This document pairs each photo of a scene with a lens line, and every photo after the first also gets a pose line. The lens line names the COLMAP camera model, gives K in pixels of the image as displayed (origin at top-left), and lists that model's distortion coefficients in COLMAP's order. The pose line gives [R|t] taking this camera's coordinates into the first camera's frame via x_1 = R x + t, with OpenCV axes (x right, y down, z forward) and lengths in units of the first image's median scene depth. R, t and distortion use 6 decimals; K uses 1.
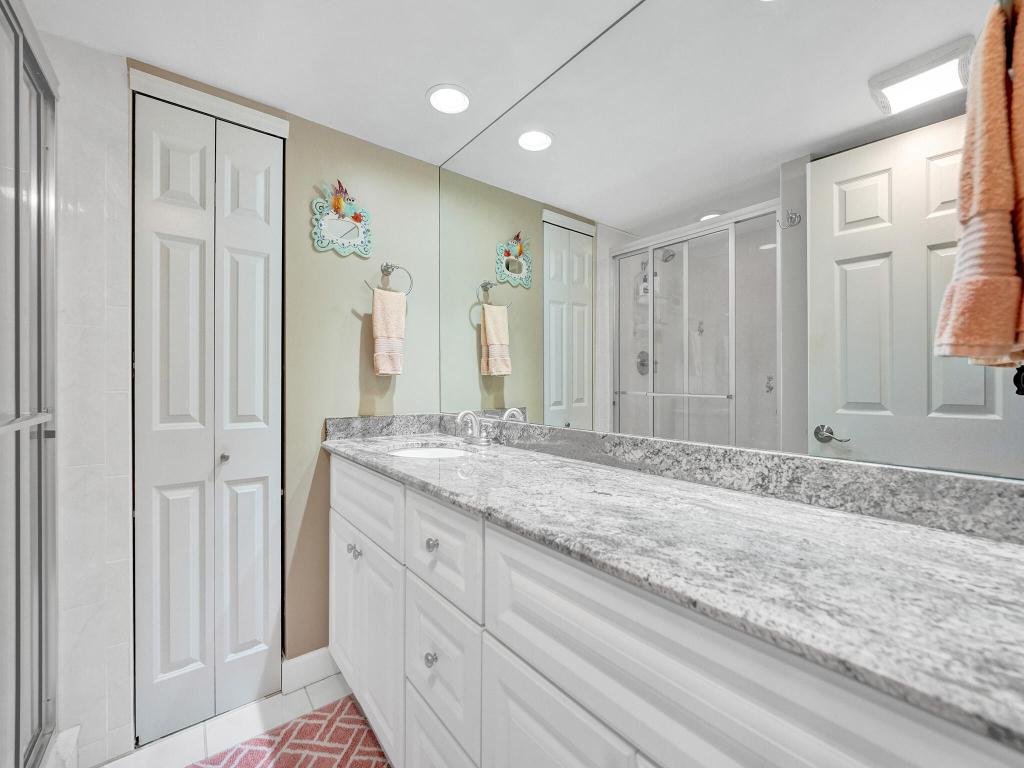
lens RADIAL K [[425.9, 0, 512.4], [0, 425.9, 388.1], [0, 0, 1]] dist [-0.001102, -0.000209]
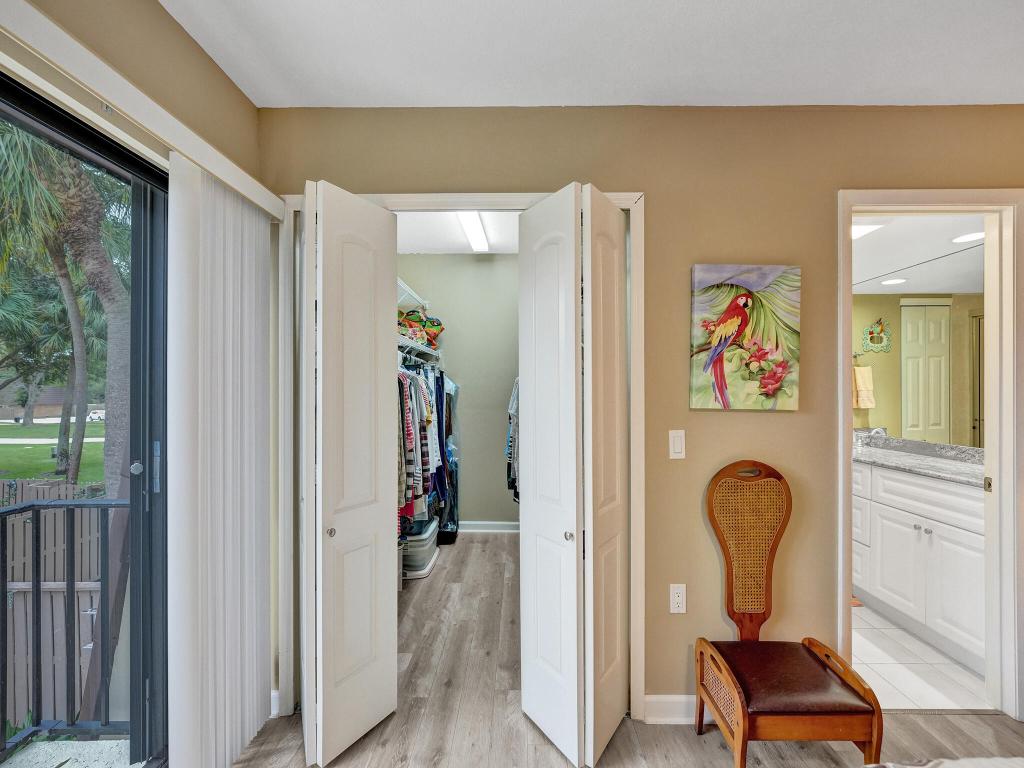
lens RADIAL K [[421.4, 0, 513.6], [0, 421.4, 389.9], [0, 0, 1]] dist [-0.007560, 0.000061]
pose [[0.772355, -0.002791, -0.635185, -0.055305], [-0.006208, 0.999909, -0.011942, -0.075820], [0.635160, 0.013166, 0.772268, -1.206590]]
